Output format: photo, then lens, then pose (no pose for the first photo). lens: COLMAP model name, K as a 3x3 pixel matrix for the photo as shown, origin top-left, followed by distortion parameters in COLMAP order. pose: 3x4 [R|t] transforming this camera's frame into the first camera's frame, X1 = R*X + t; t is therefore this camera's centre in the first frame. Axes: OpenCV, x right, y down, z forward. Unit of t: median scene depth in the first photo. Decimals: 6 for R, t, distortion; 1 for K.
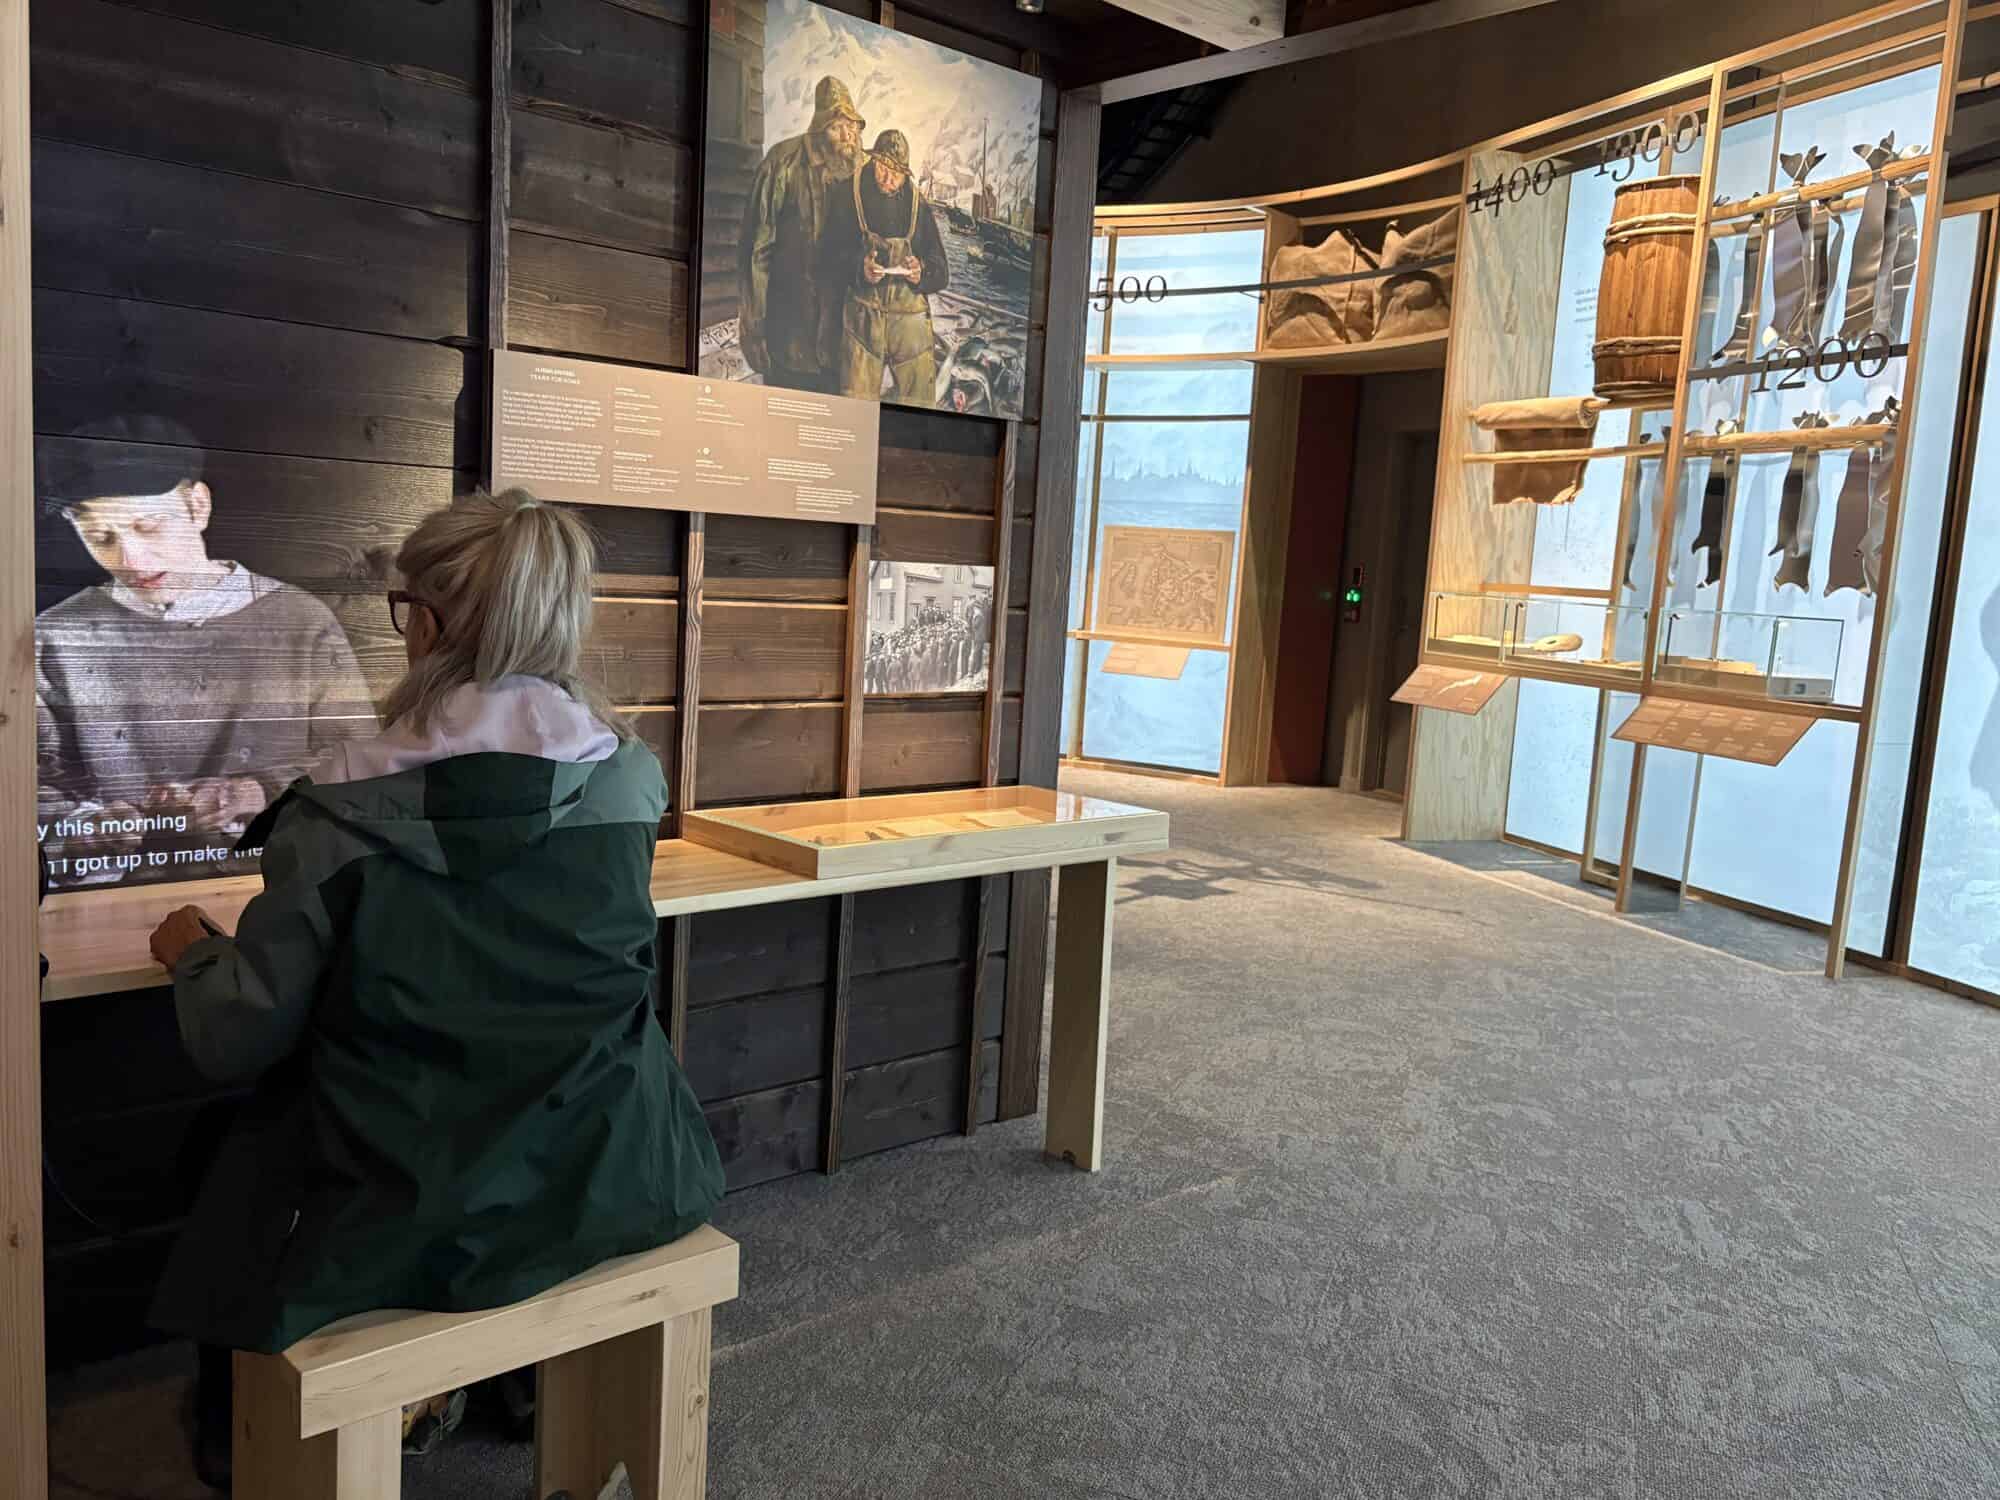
lens RADIAL K [[1605.5, 0, 995.5], [0, 1605.5, 743.7], [0, 0, 1]] dist [0.014232, -0.001998]
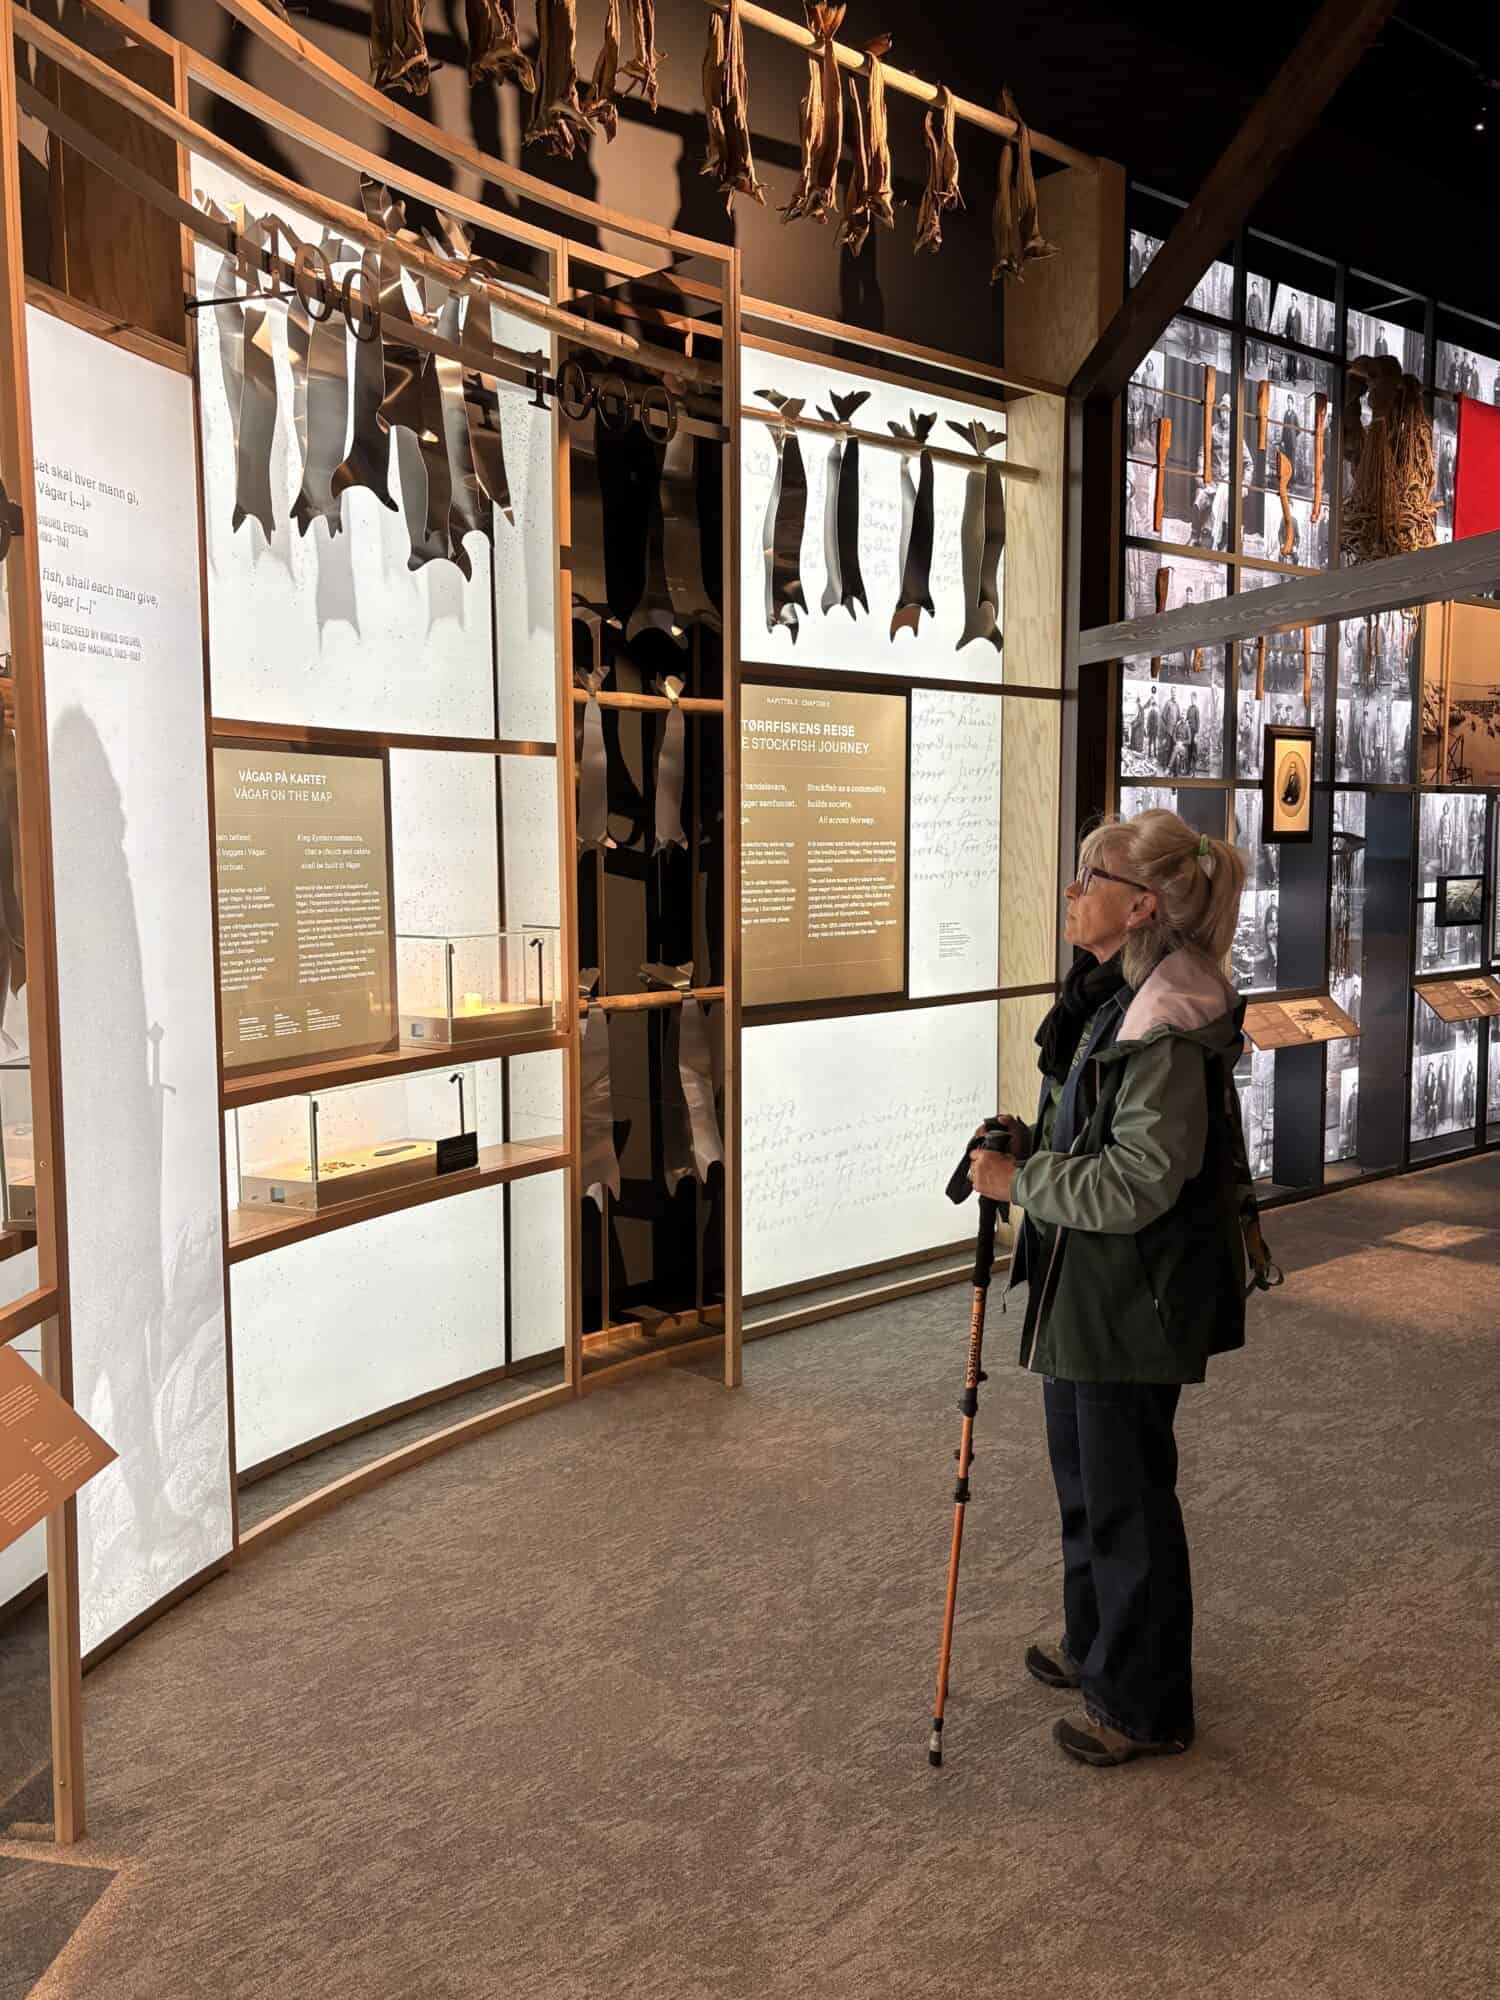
lens RADIAL K [[1677.3, 0, 749.8], [0, 1677.3, 1001.7], [0, 0, 1]] dist [0.053667, -0.011139]
pose [[-0.901193, -0.098026, 0.422188, 0.130478], [0.001042, 0.973595, 0.228279, -0.185084], [-0.433417, 0.206163, -0.877295, 1.143358]]
